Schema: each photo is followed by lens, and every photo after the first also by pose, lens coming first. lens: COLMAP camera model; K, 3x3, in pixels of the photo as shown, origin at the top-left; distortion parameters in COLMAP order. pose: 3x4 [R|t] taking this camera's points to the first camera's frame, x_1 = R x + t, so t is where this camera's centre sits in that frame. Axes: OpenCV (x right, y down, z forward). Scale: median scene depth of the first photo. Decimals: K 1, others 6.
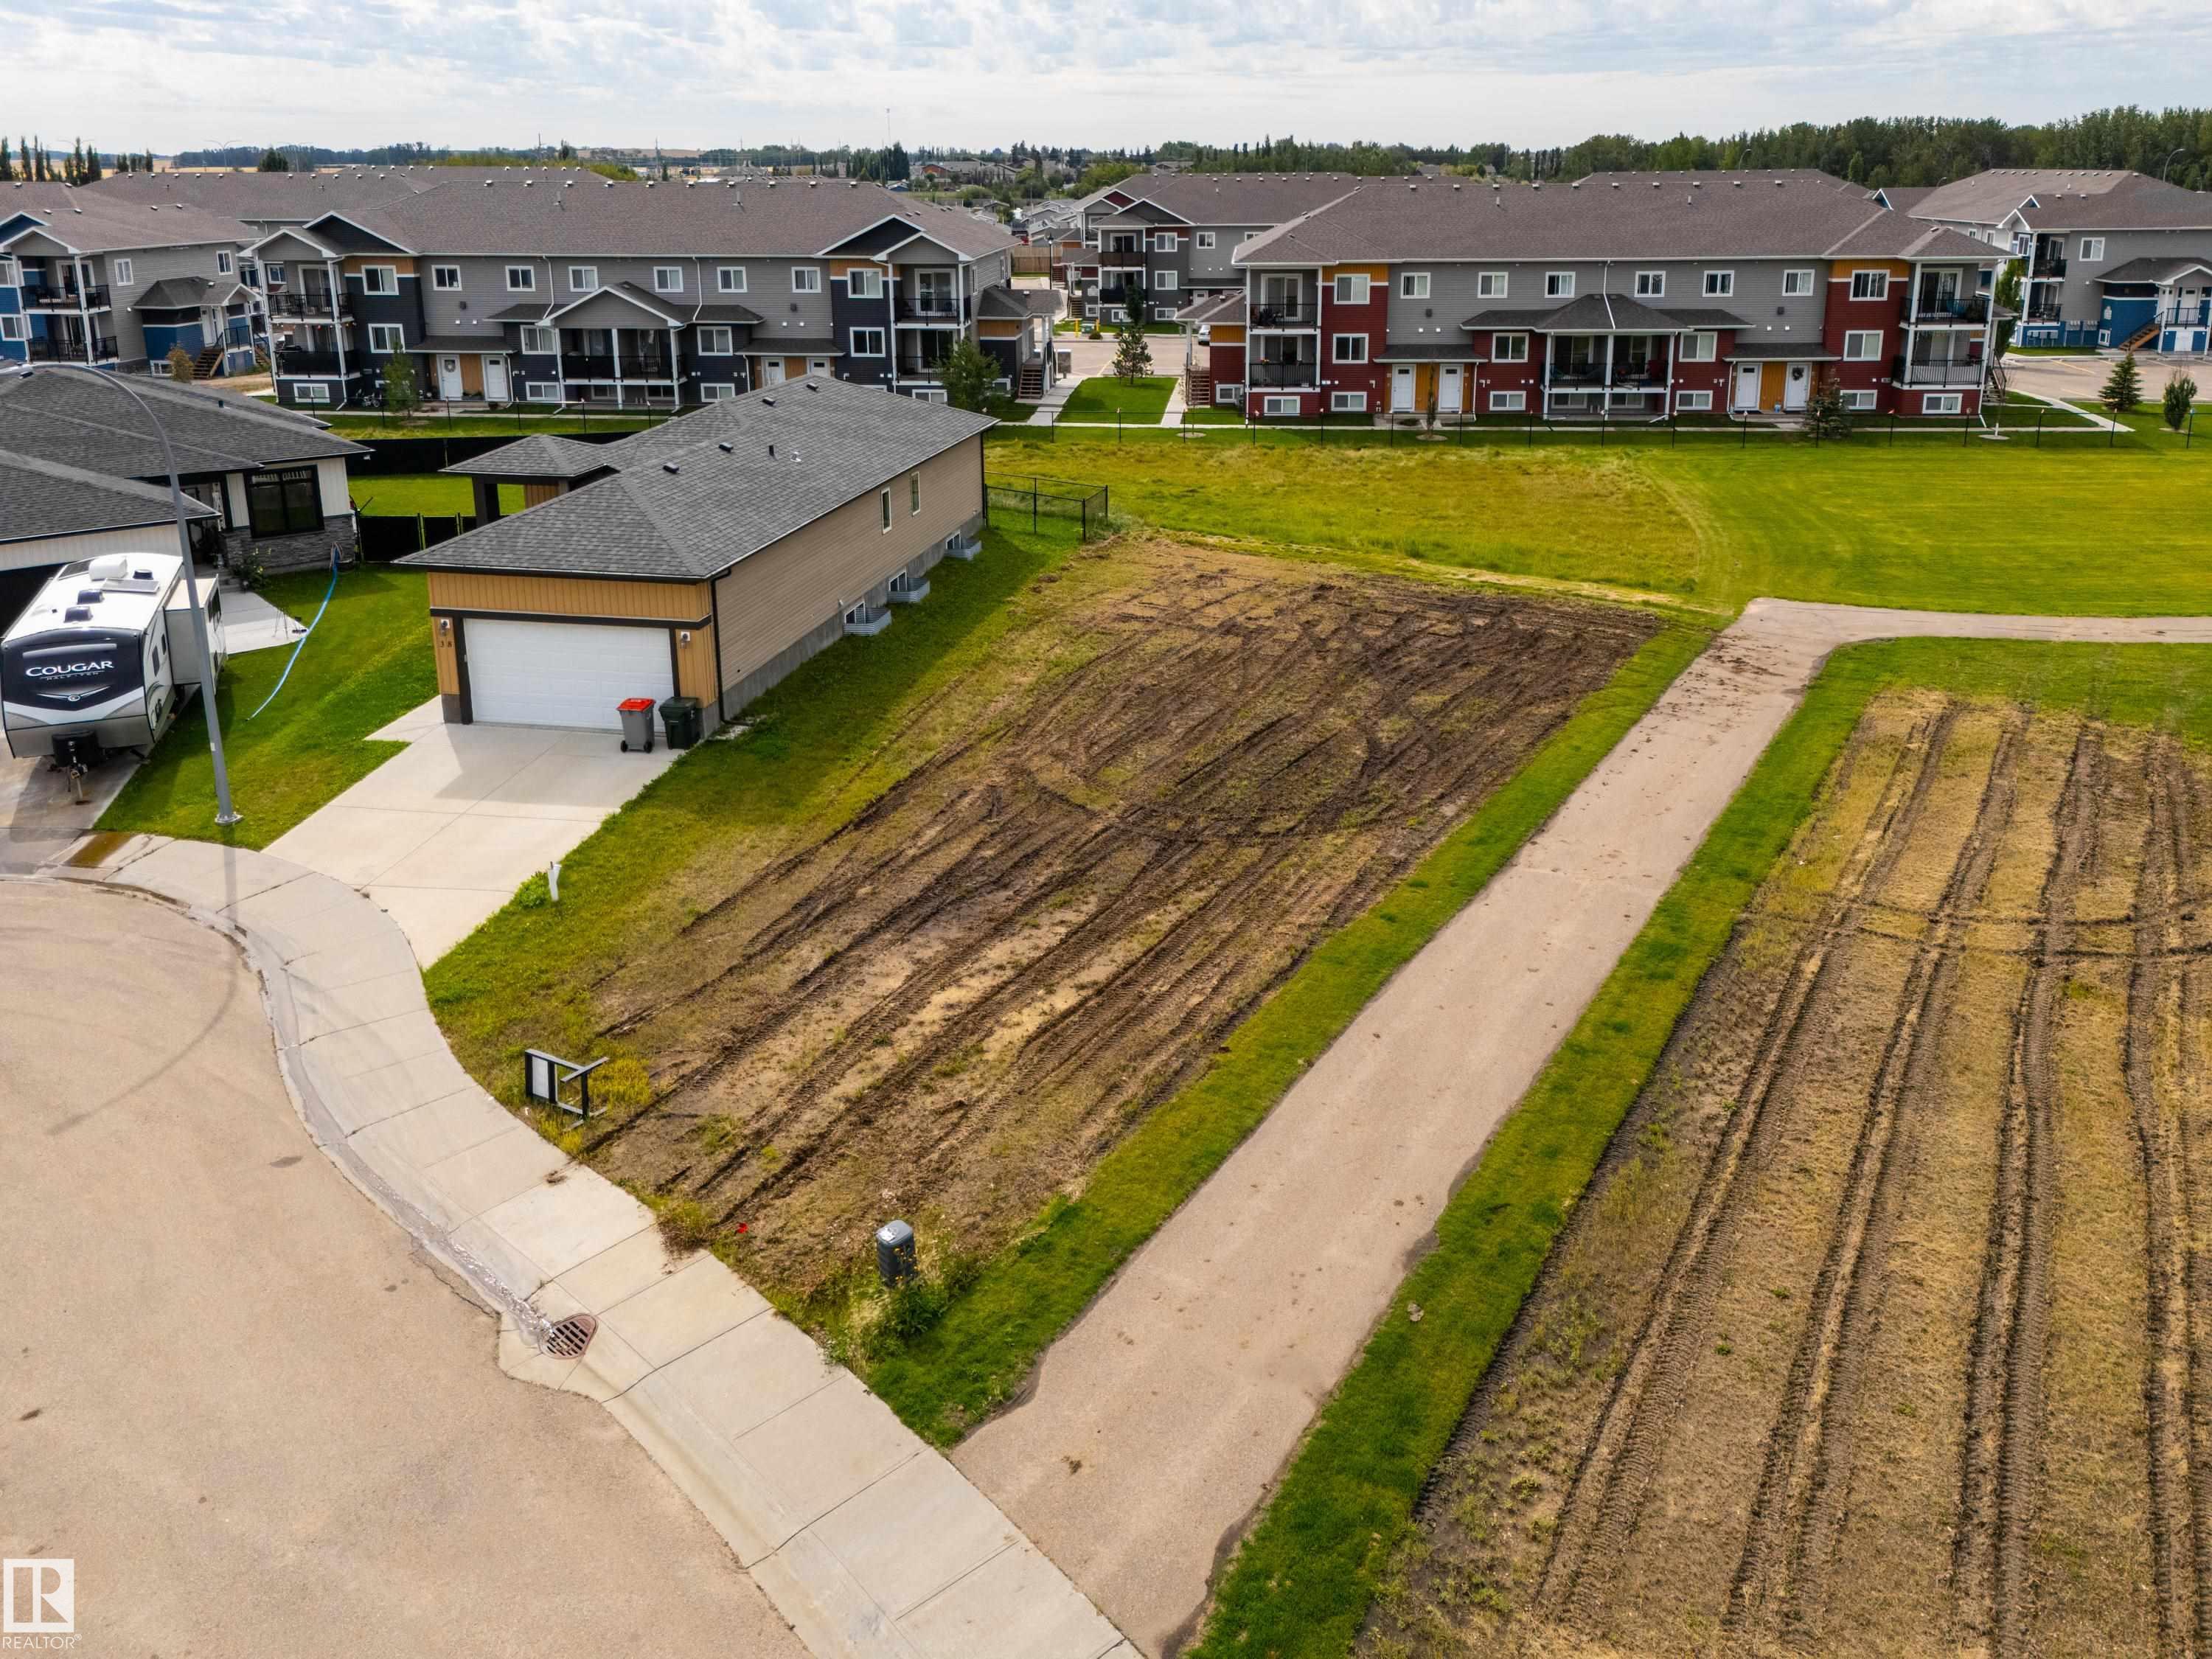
lens RADIAL K [[1699.6, 0, 1152.4], [0, 1699.6, 595.7], [0, 0, 1]] dist [0.060670, -0.038111]
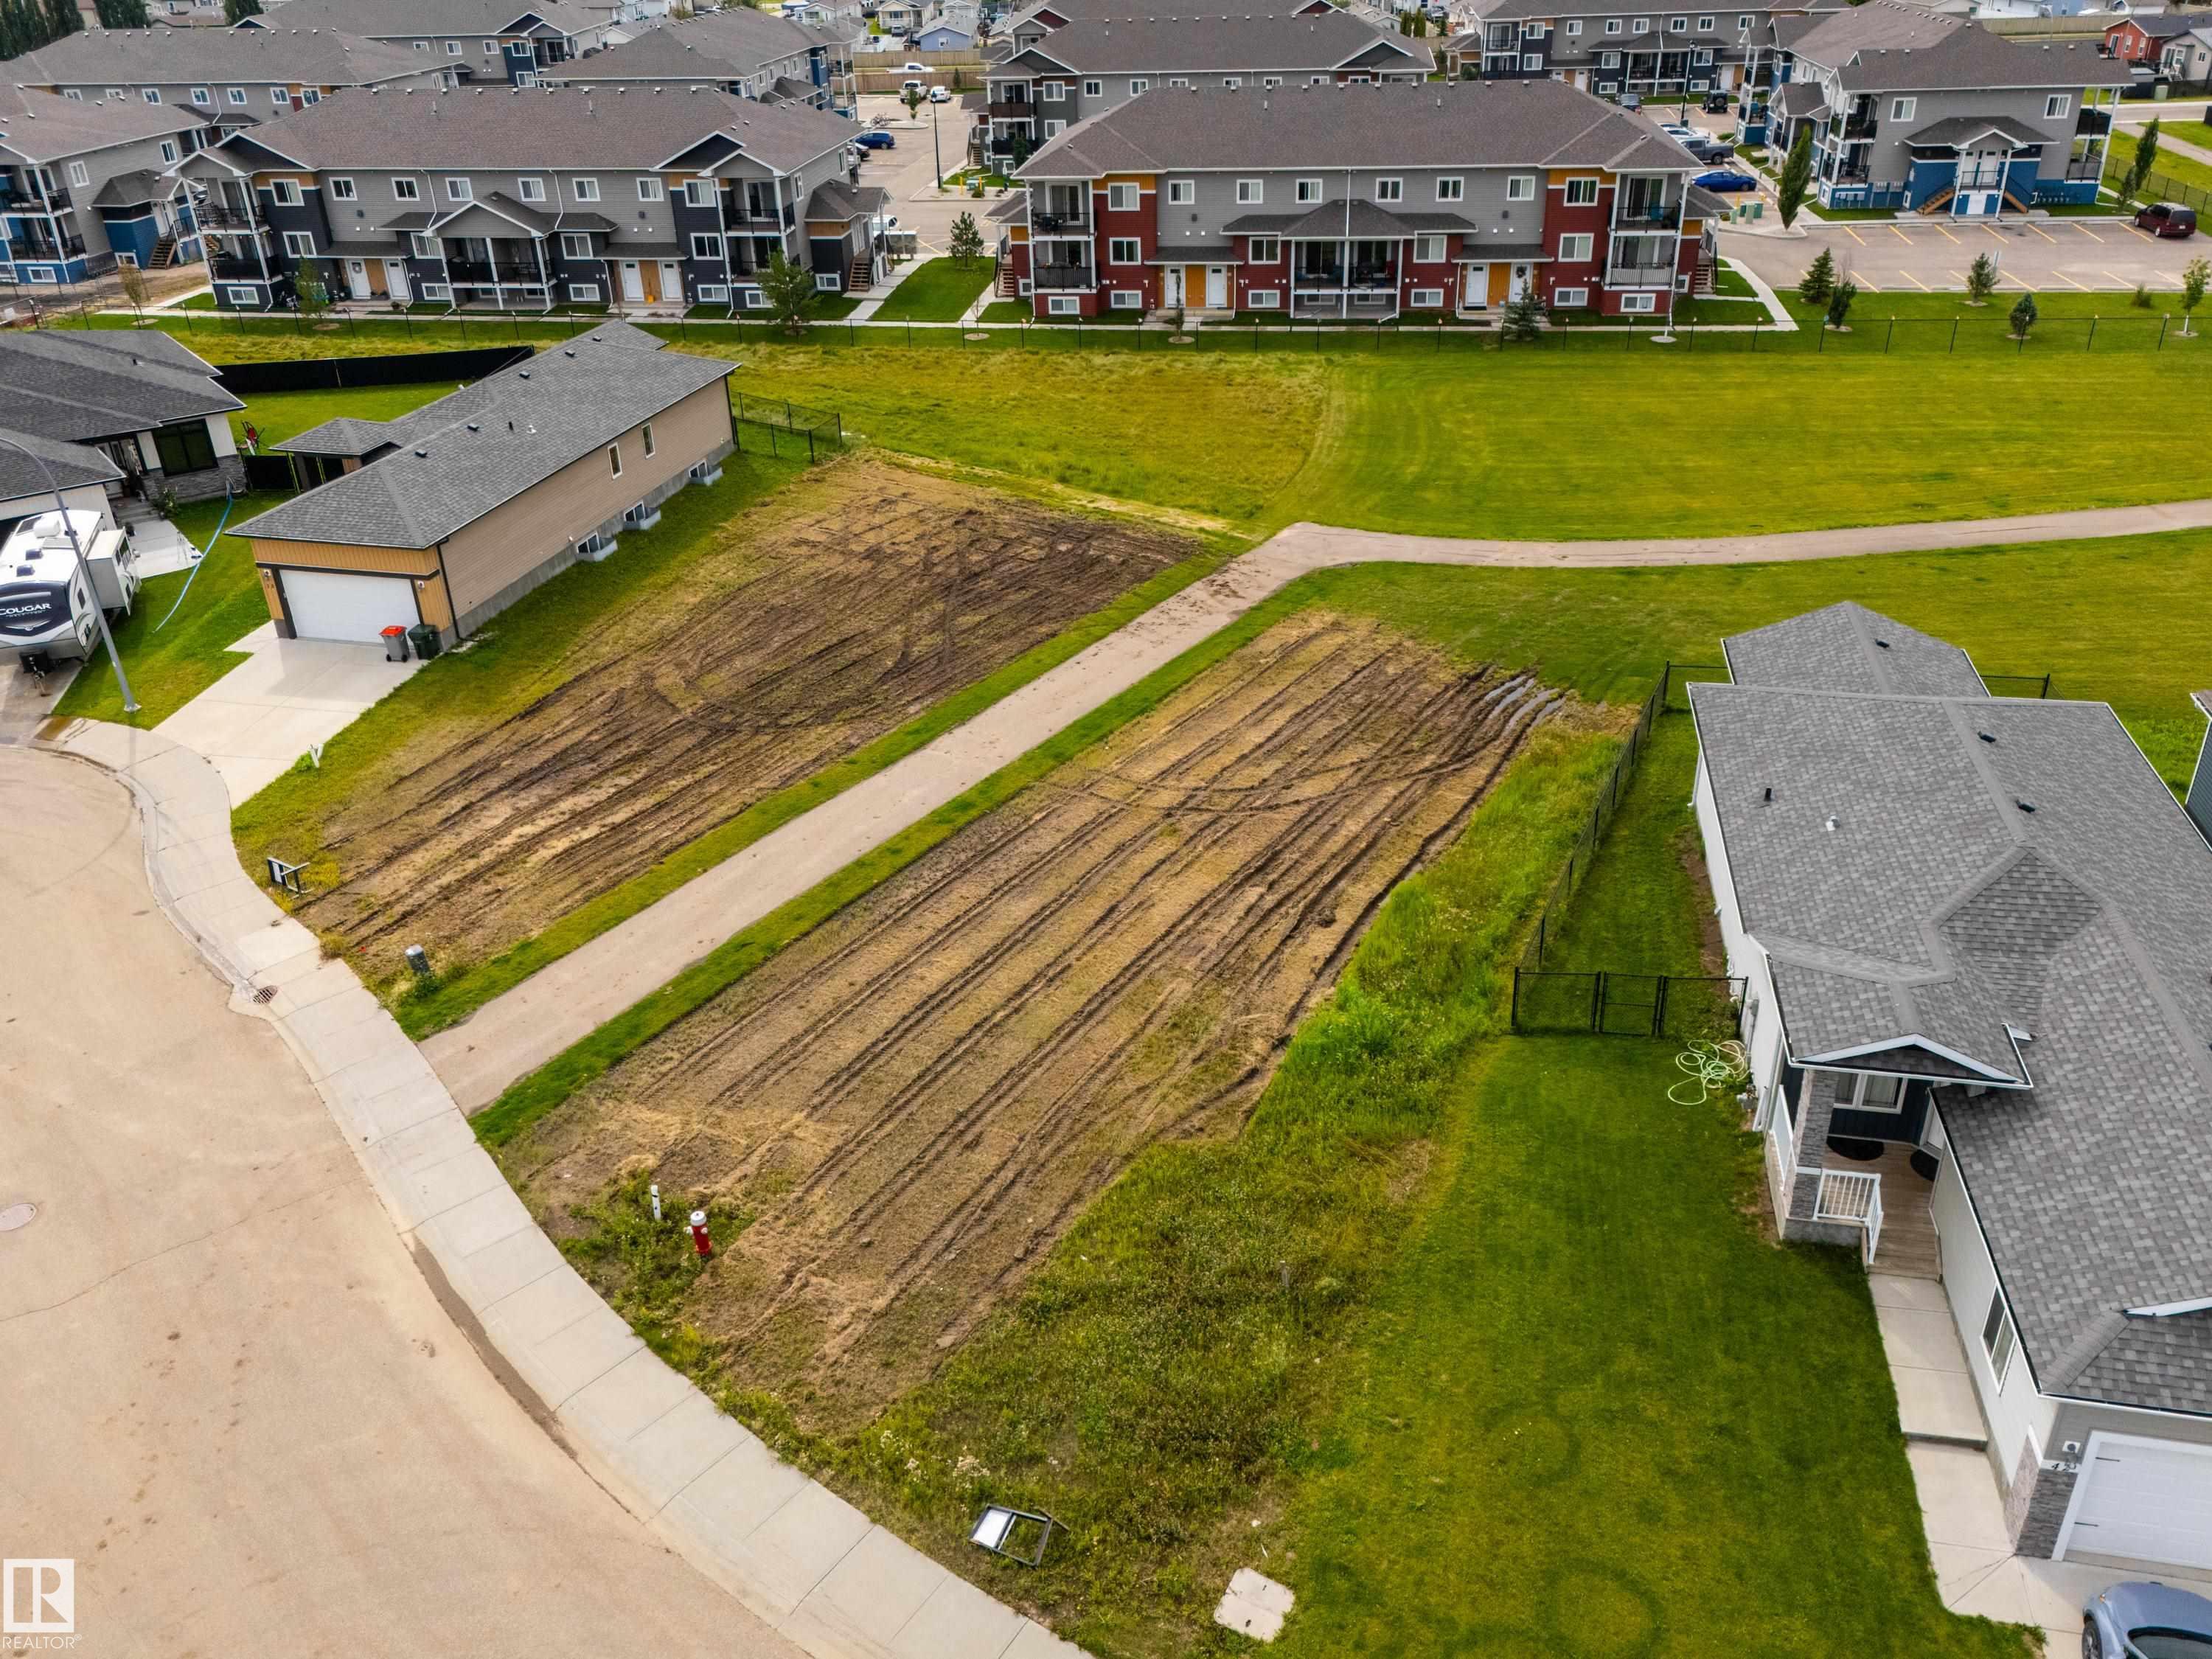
lens RADIAL K [[1752.3, 0, 1114.5], [0, 1752.3, 790.8], [0, 0, 1]] dist [0.069678, -0.060472]
pose [[0.997828, 0.009811, -0.065146, 0.430495], [0.005524, 0.972906, 0.231137, -0.154646], [0.065648, -0.230994, 0.970738, -0.495628]]
